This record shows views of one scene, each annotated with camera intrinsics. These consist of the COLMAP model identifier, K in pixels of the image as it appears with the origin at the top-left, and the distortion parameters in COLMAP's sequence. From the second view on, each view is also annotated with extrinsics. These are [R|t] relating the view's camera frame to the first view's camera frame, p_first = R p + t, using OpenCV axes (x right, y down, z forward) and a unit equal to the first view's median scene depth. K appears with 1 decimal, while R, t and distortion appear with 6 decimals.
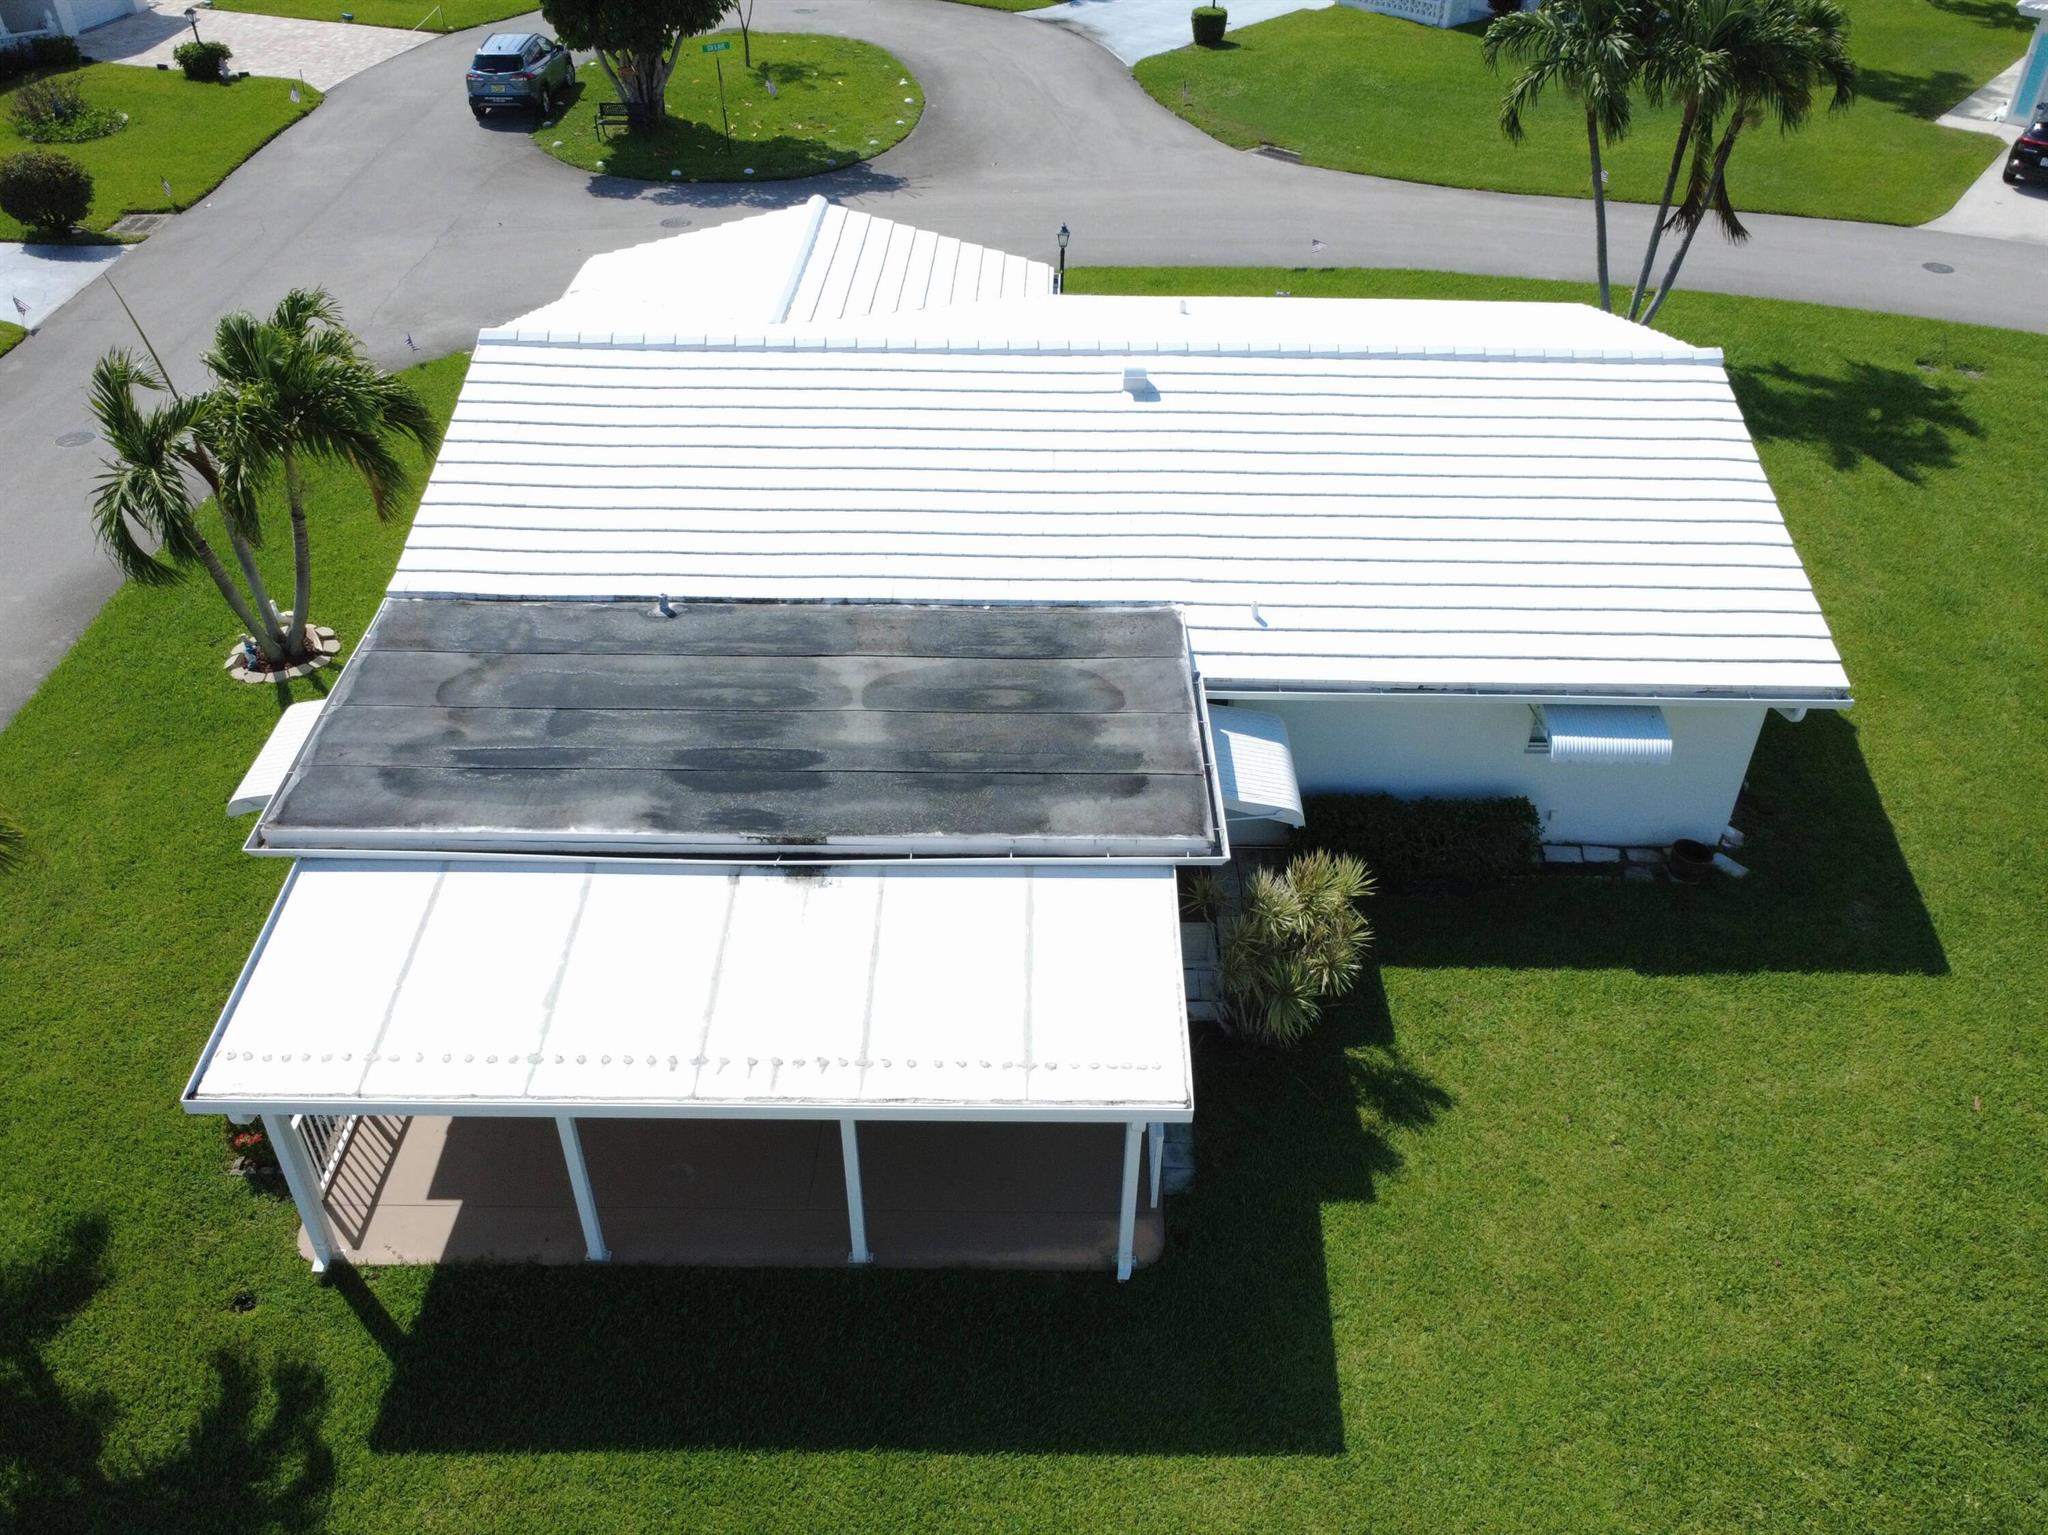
lens RADIAL K [[1671.8, 0, 1048.0], [0, 1671.8, 841.4], [0, 0, 1]] dist [-0.003866, -0.002149]
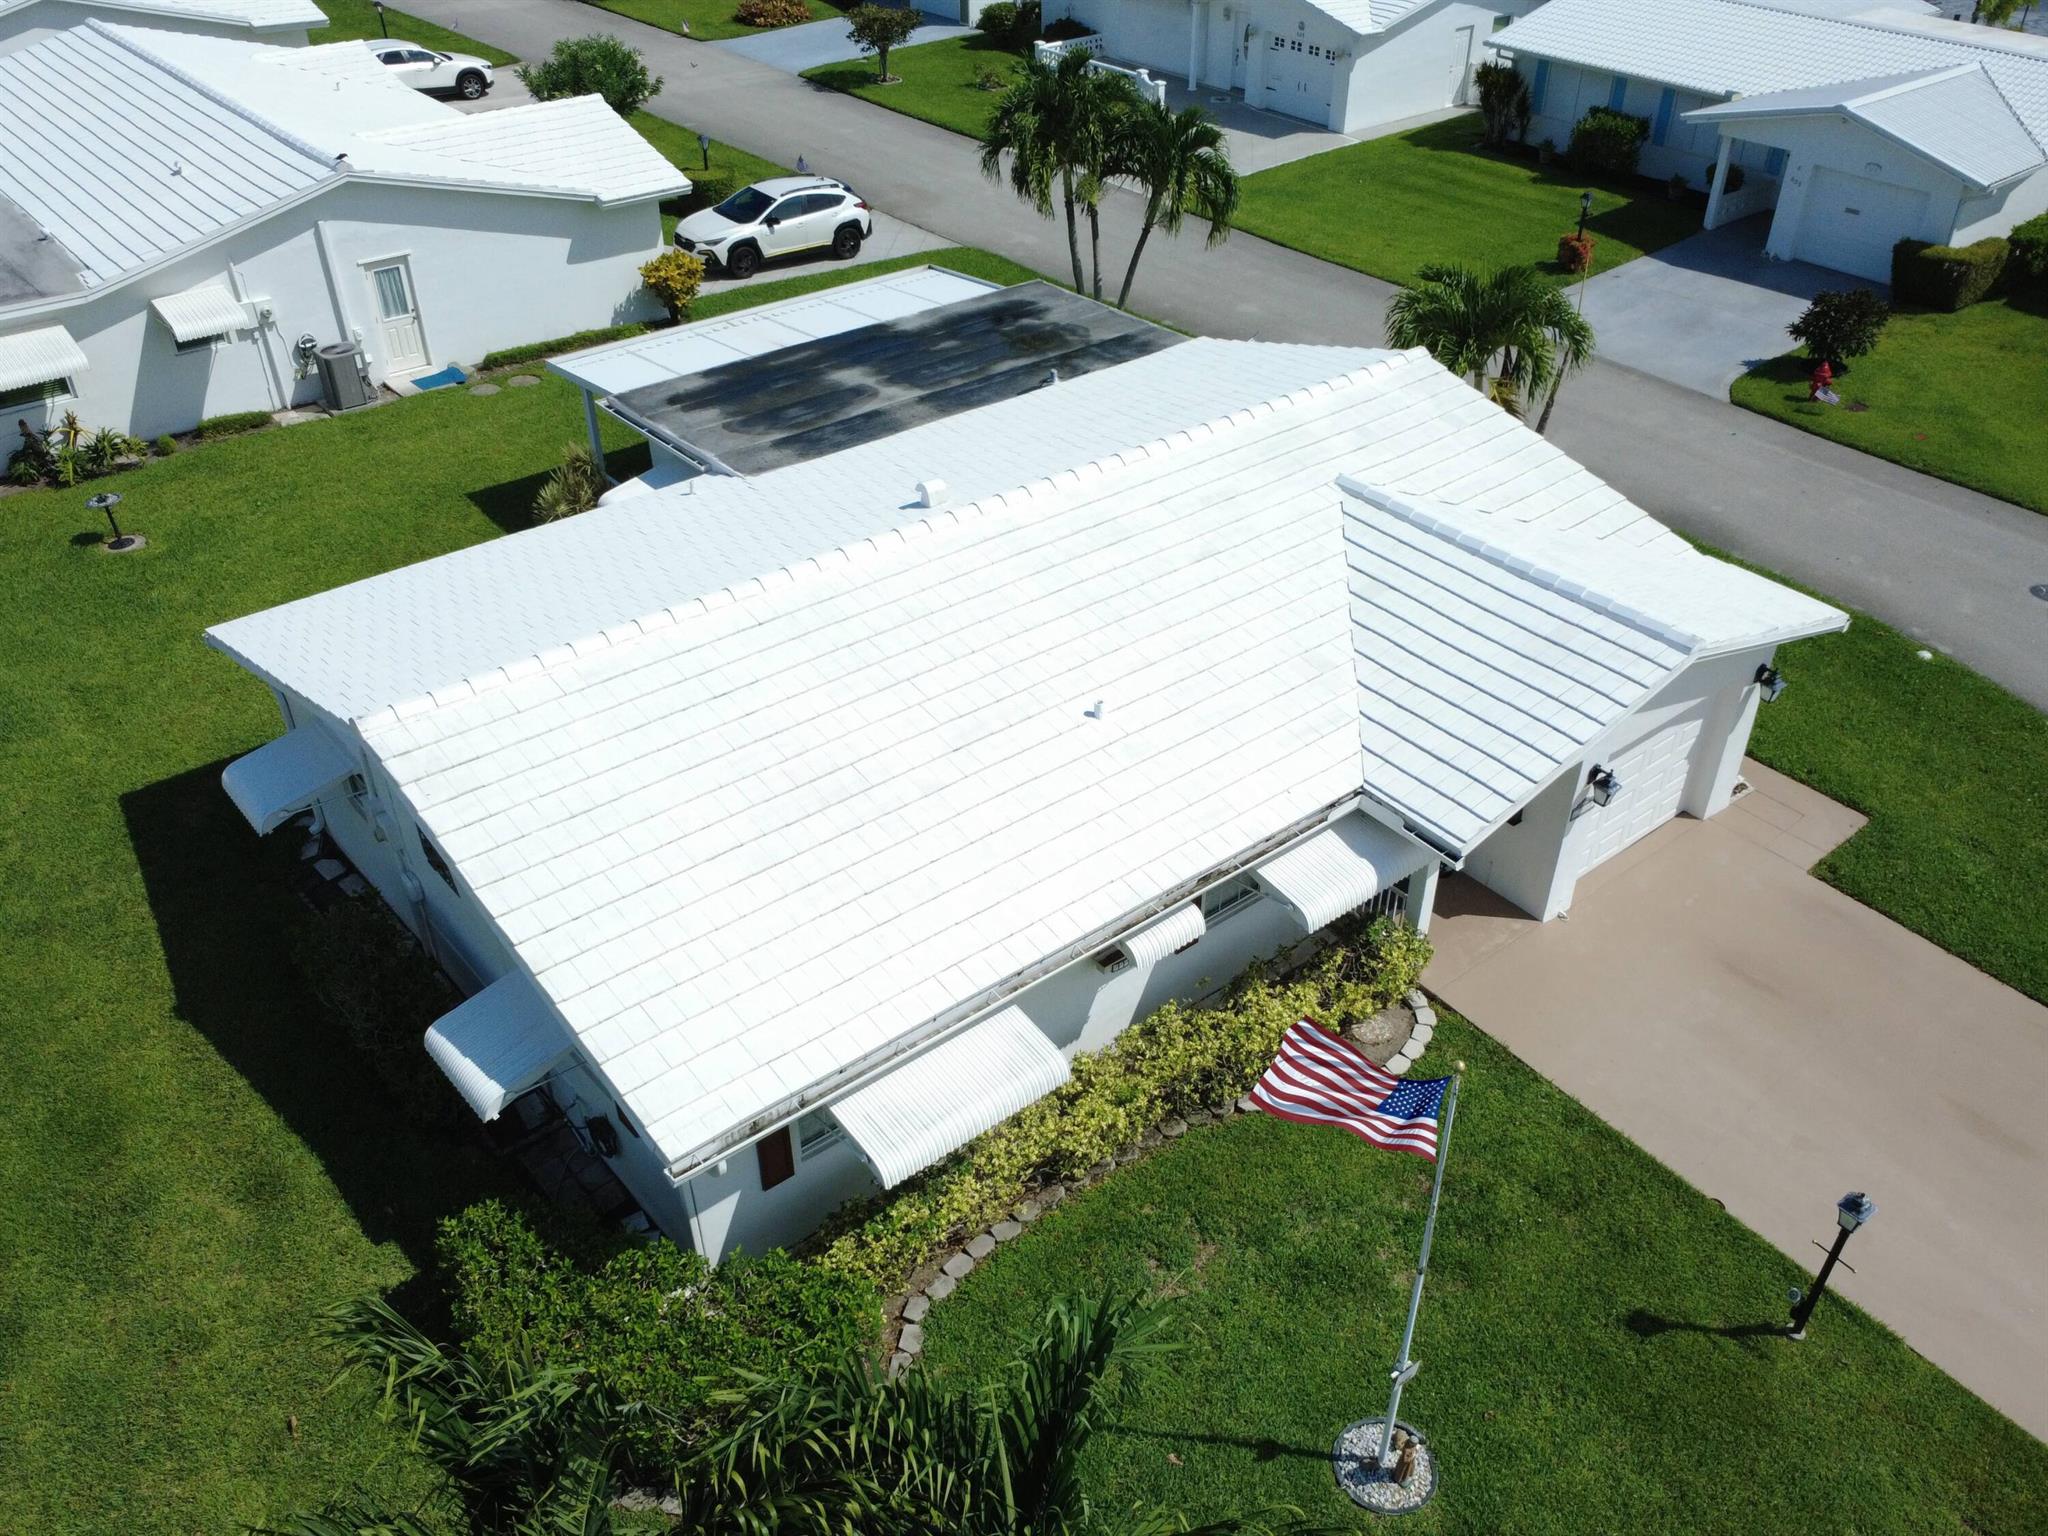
lens RADIAL K [[1666.4, 0, 1071.8], [0, 1666.4, 856.8], [0, 0, 1]] dist [-0.005620, 0.004562]
pose [[-0.764839, 0.374000, -0.524543, 0.602529], [-0.417448, 0.332434, 0.845710, -1.106109], [0.490671, 0.865801, -0.098132, 1.359203]]
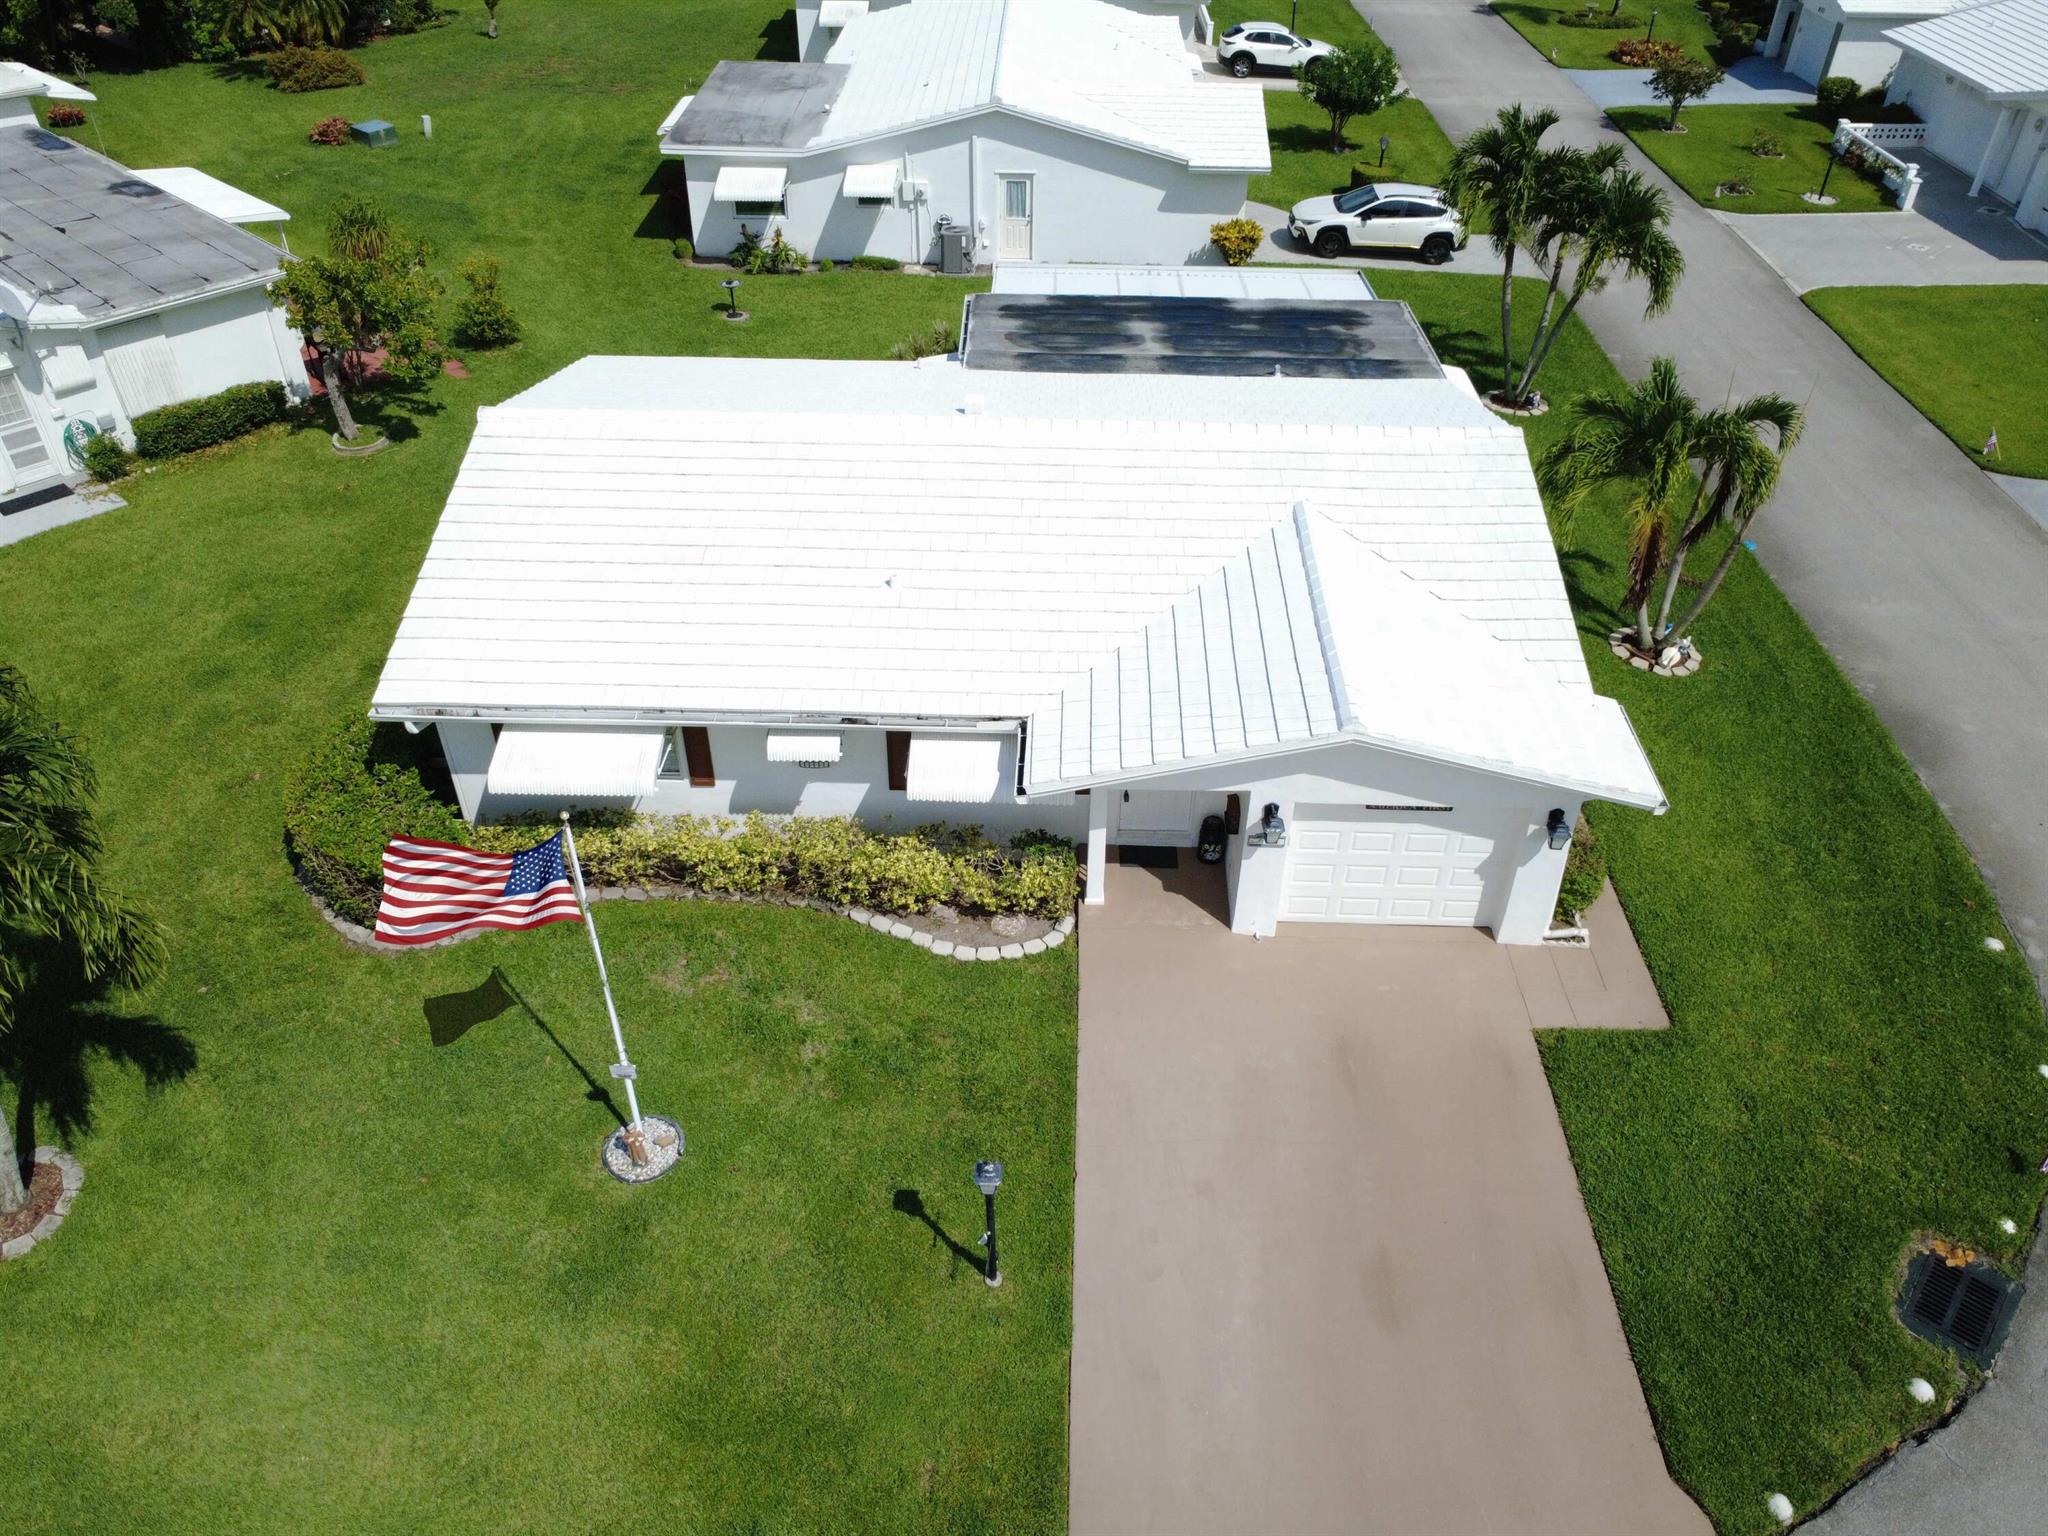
lens RADIAL K [[1497.1, 0, 1021.6], [0, 1497.1, 763.7], [0, 0, 1]] dist [-0.003992, 0.000697]
pose [[-0.999301, -0.036430, 0.008399, -0.002420], [-0.000641, 0.241330, 0.970443, -1.339119], [-0.037380, 0.969759, -0.241184, 1.571715]]
